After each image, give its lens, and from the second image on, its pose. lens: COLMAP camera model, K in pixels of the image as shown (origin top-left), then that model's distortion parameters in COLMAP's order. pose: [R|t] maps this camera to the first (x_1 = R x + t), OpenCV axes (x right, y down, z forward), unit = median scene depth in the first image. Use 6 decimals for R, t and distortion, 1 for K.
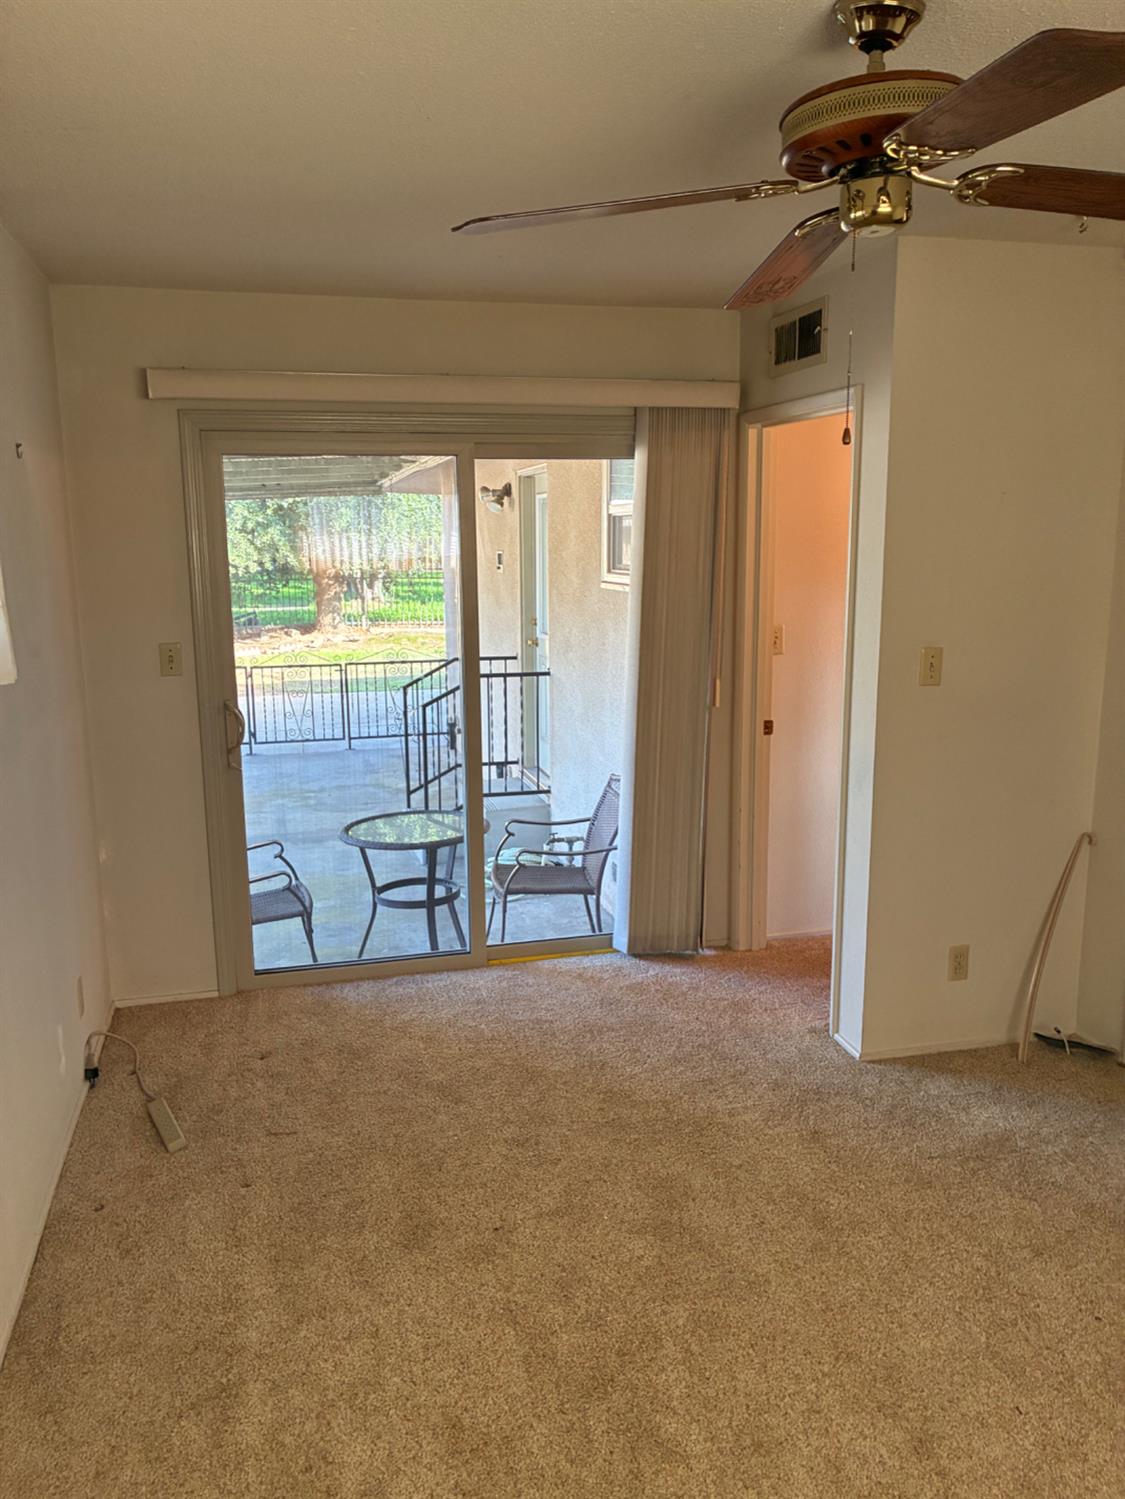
lens RADIAL K [[1143.4, 0, 555.9], [0, 1143.4, 755.3], [0, 0, 1]] dist [0.089064, -0.137098]
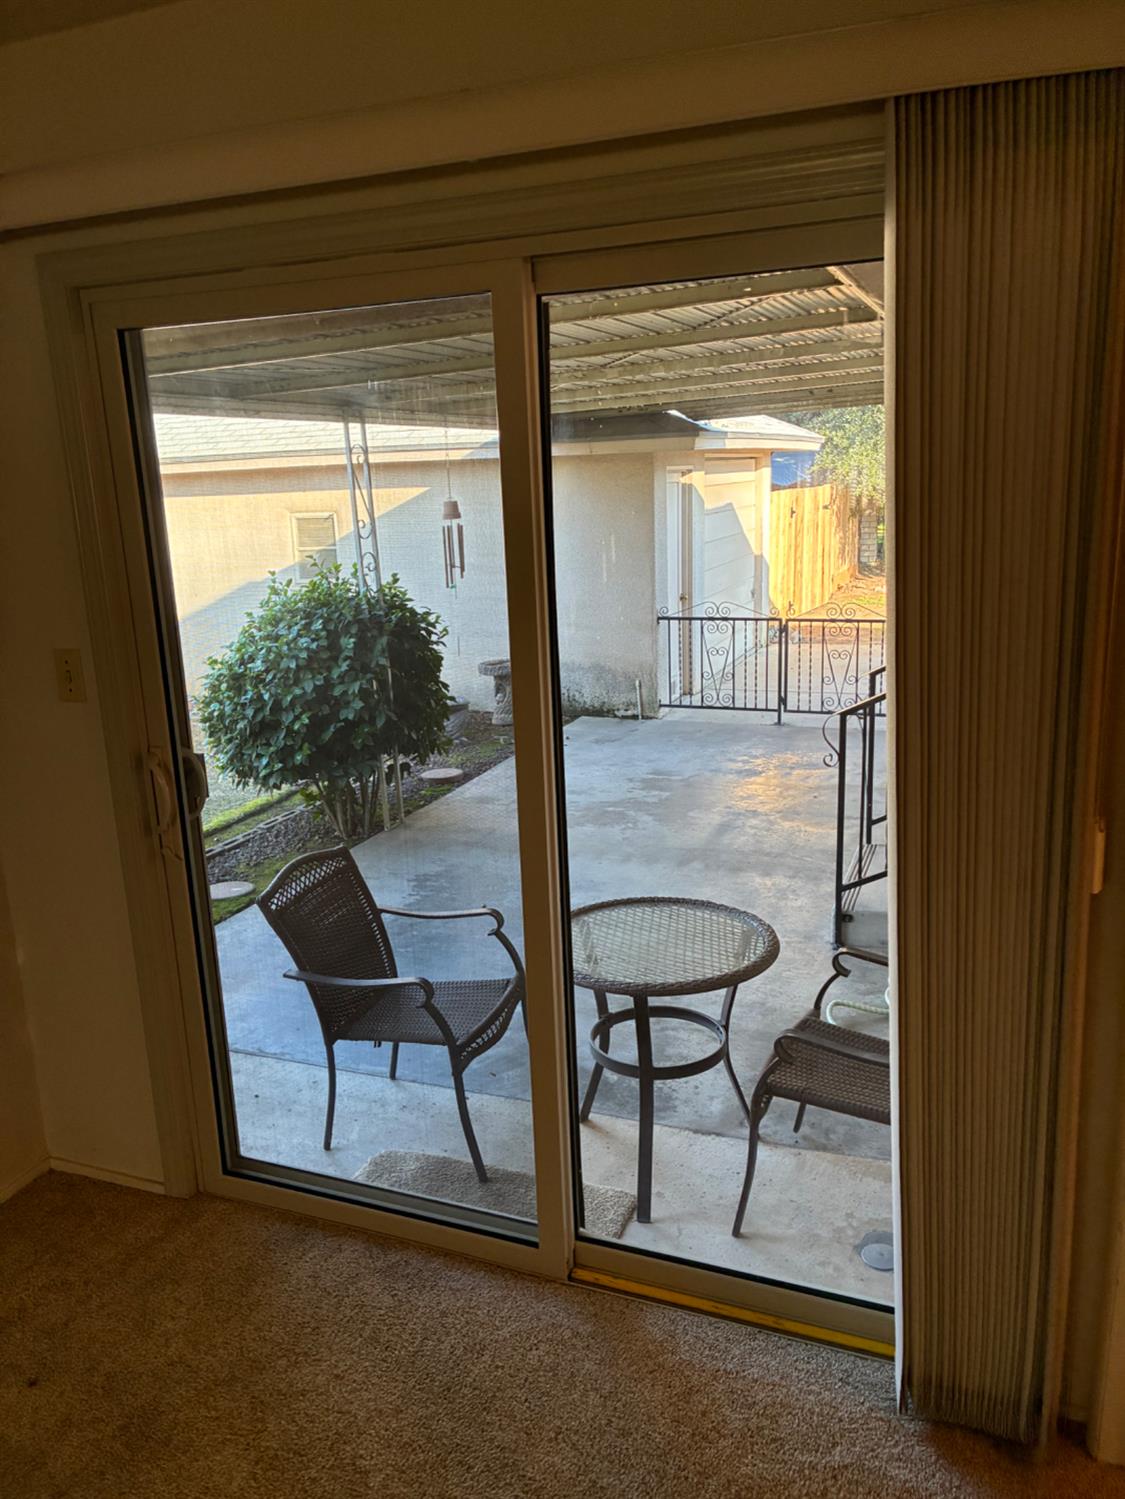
lens RADIAL K [[1143.4, 0, 555.9], [0, 1143.4, 755.3], [0, 0, 1]] dist [0.089064, -0.137098]
pose [[0.808808, 0.122231, -0.575230, 0.223983], [-0.083383, 0.992114, 0.093574, -0.111463], [0.582132, -0.027719, 0.812622, 0.598832]]
